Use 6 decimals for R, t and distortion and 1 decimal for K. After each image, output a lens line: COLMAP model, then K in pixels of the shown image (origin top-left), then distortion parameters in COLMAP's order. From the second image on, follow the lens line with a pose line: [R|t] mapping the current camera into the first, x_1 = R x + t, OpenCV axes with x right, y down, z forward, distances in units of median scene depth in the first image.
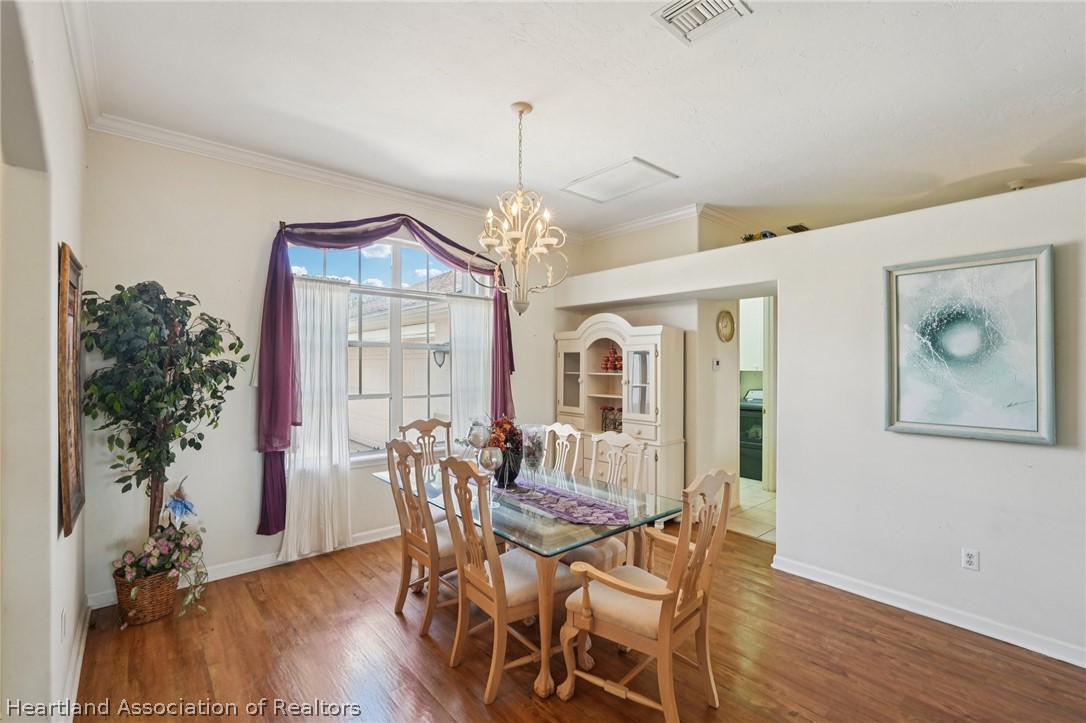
lens RADIAL K [[474.5, 0, 547.6], [0, 474.5, 363.6], [0, 0, 1]] dist [-0.001213, 0.000900]
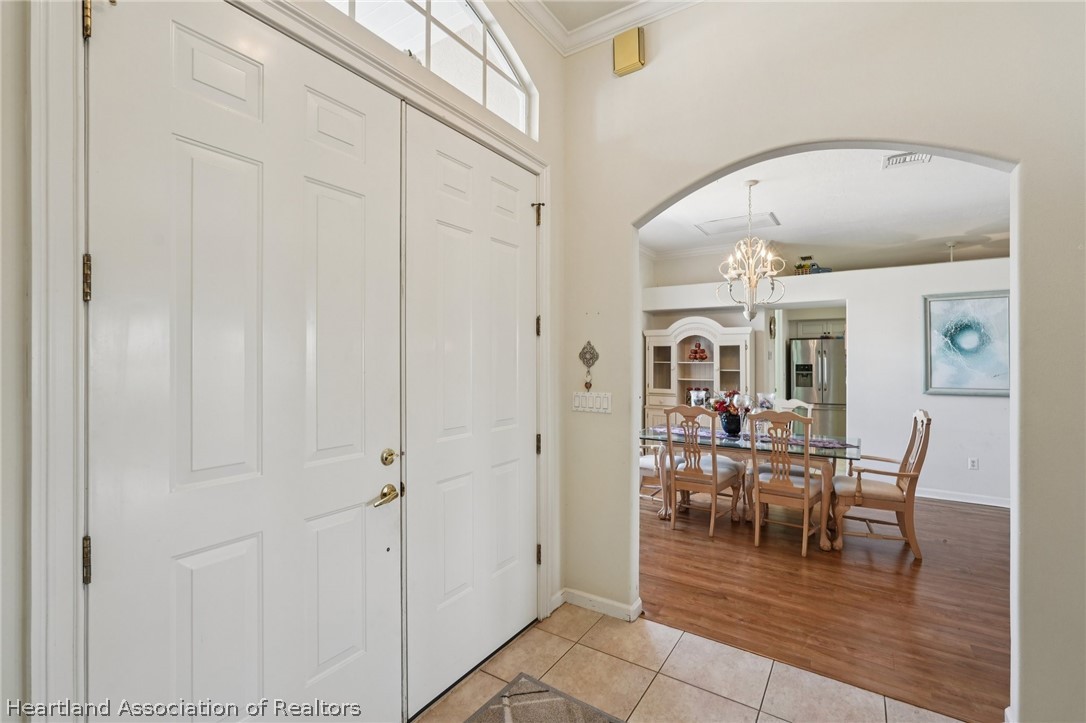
lens RADIAL K [[473.8, 0, 542.2], [0, 473.8, 357.1], [0, 0, 1]] dist [-0.014042, 0.000460]
pose [[0.968049, -0.003184, 0.250740, -1.019535], [0.003664, 0.999992, -0.001450, 0.010318], [-0.250733, 0.002323, 0.968053, -0.267405]]
